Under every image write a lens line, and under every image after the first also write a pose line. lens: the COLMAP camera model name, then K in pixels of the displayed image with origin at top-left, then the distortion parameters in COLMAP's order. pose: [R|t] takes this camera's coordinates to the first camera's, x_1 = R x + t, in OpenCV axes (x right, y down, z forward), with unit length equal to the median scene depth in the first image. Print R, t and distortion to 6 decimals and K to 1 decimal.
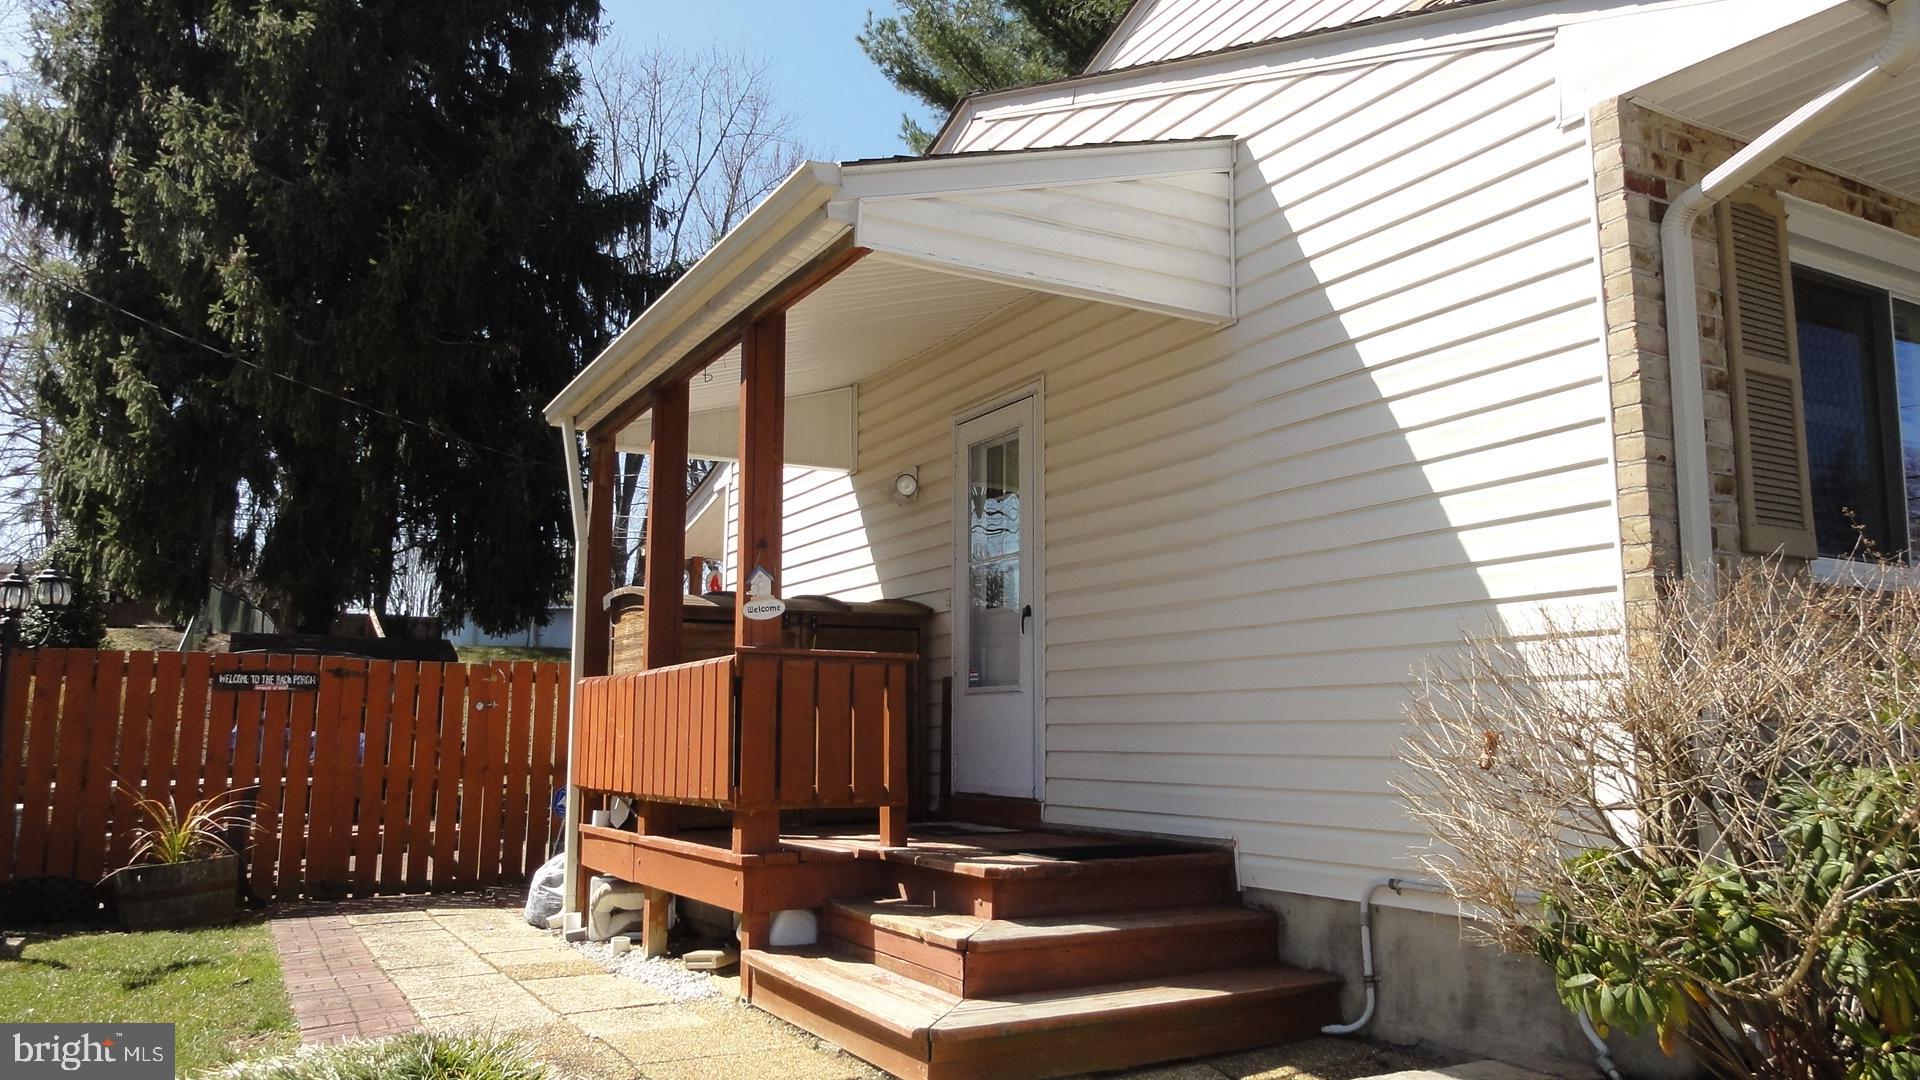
lens RADIAL K [[1357.5, 0, 965.1], [0, 1357.5, 527.3], [0, 0, 1]] dist [-0.003839, 0.004779]
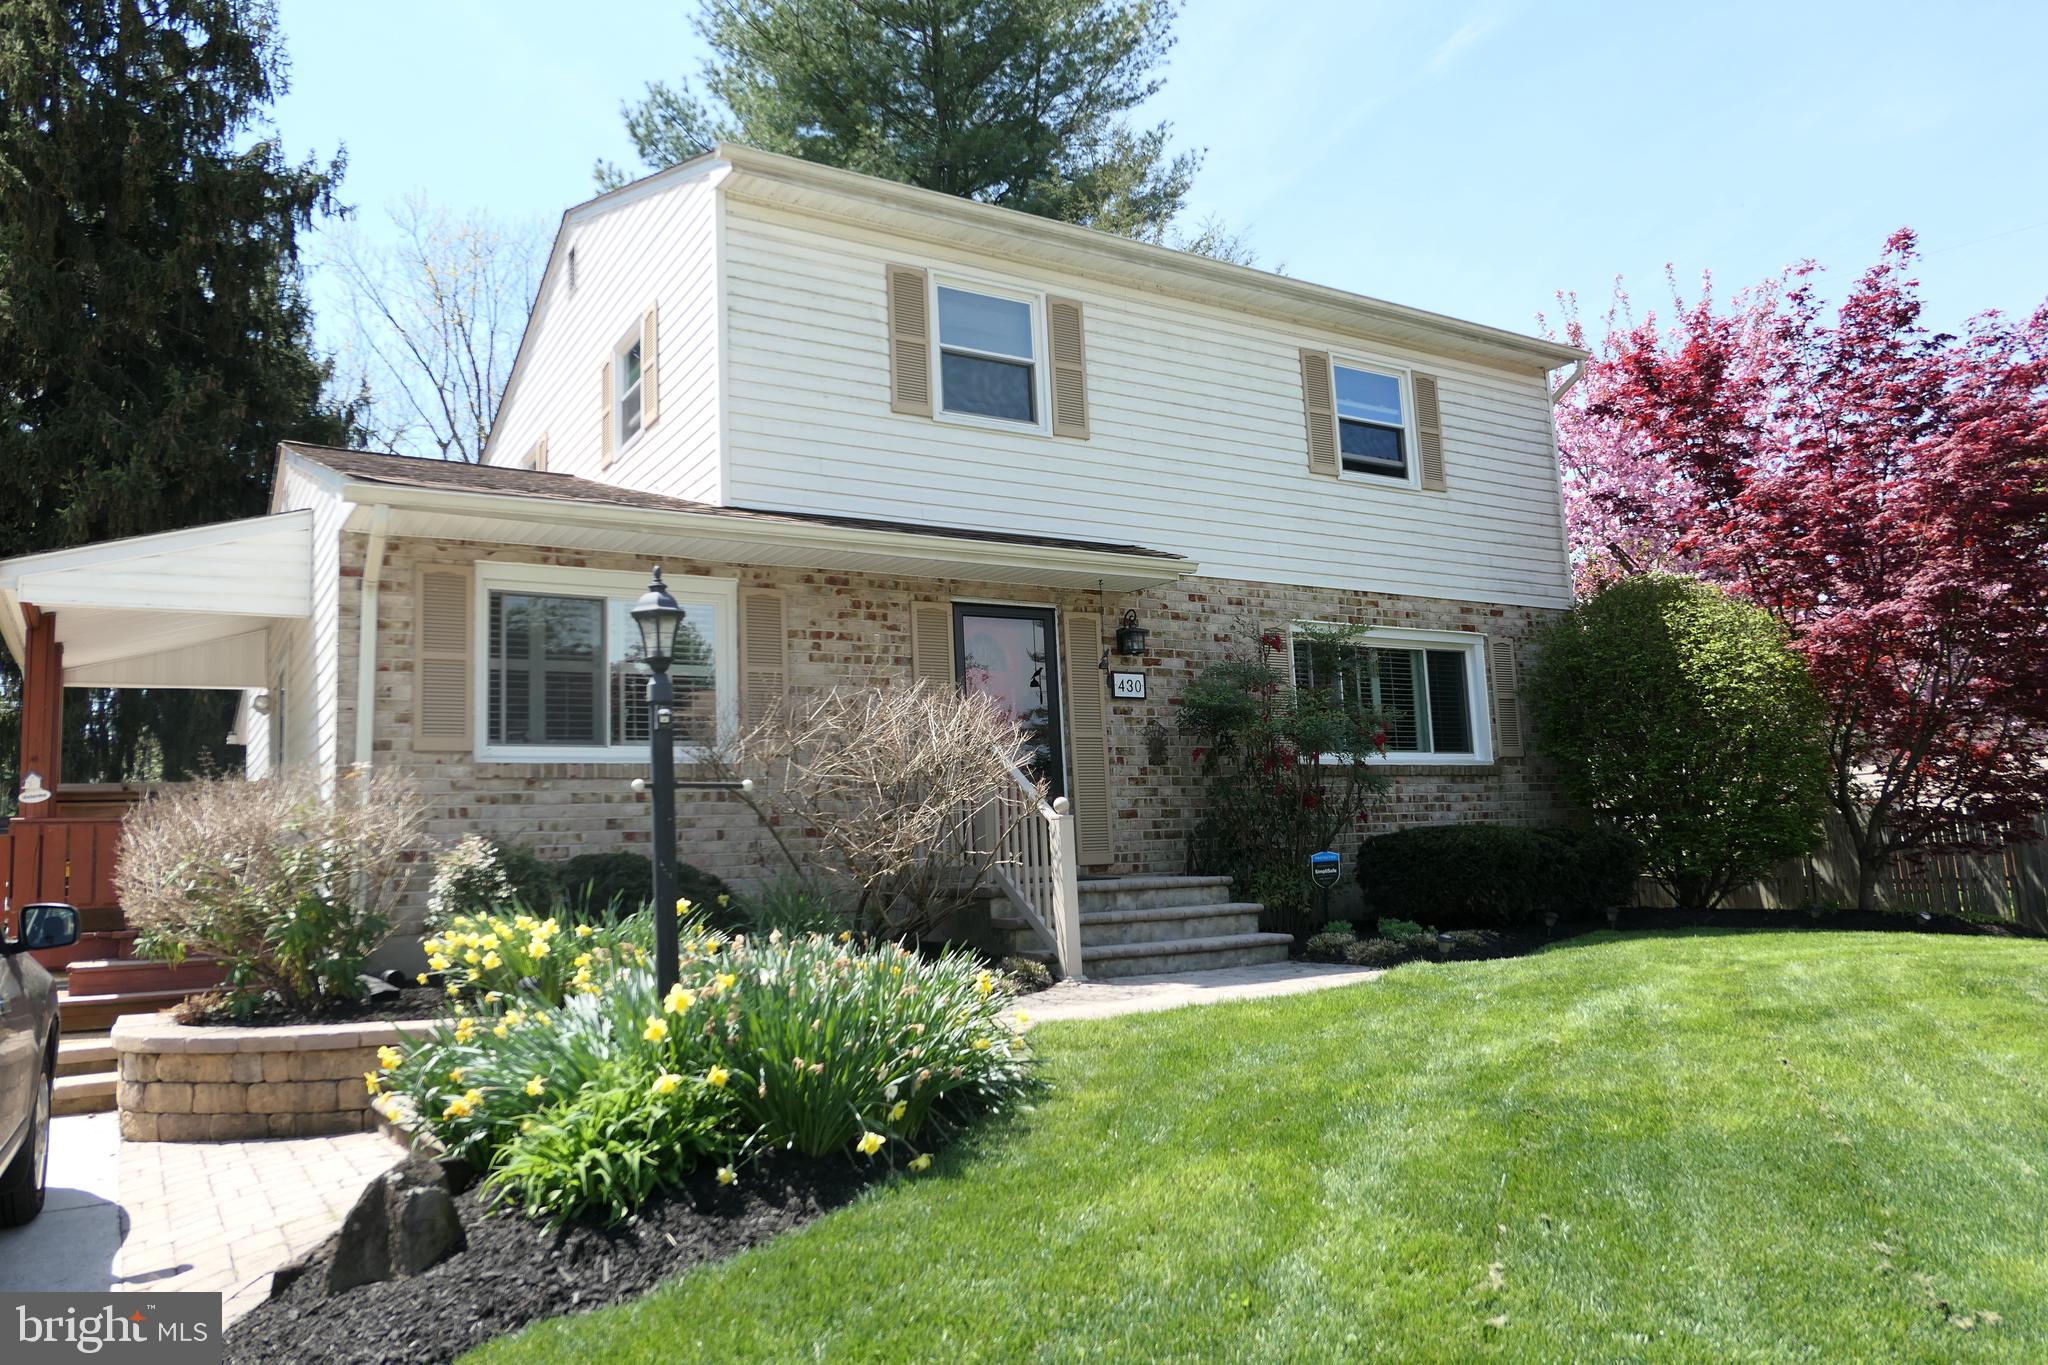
lens RADIAL K [[1428.9, 0, 1022.2], [0, 1428.9, 680.1], [0, 0, 1]] dist [-0.019087, 0.004314]
pose [[0.997834, -0.045759, 0.047254, 0.764468], [0.045303, 0.998916, 0.010677, -0.038417], [-0.047692, -0.008513, 0.998826, -0.642268]]
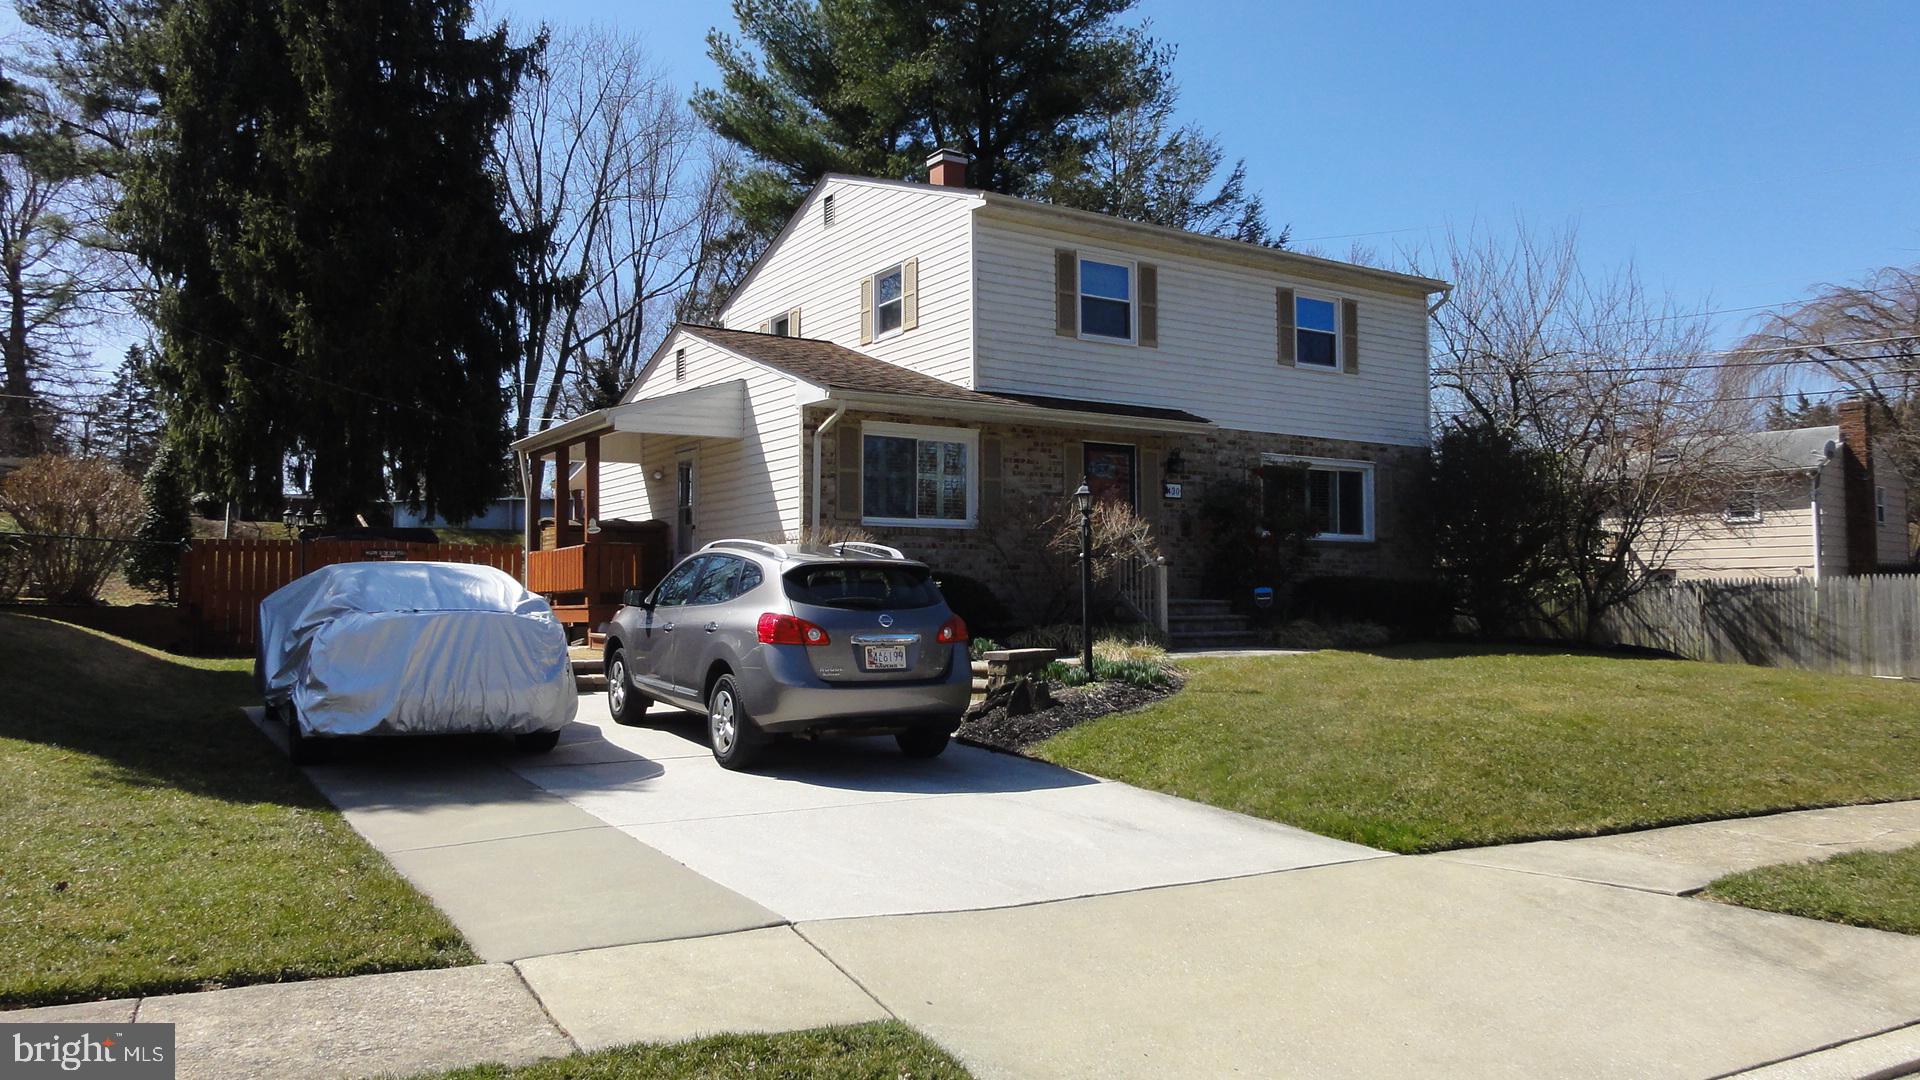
lens RADIAL K [[1357.5, 0, 965.1], [0, 1357.5, 527.3], [0, 0, 1]] dist [-0.003839, 0.004779]
pose [[0.997372, -0.003082, 0.072389, 0.366162], [-0.003795, 0.995501, 0.094672, -0.186670], [-0.072355, -0.094698, 0.992873, -1.660057]]
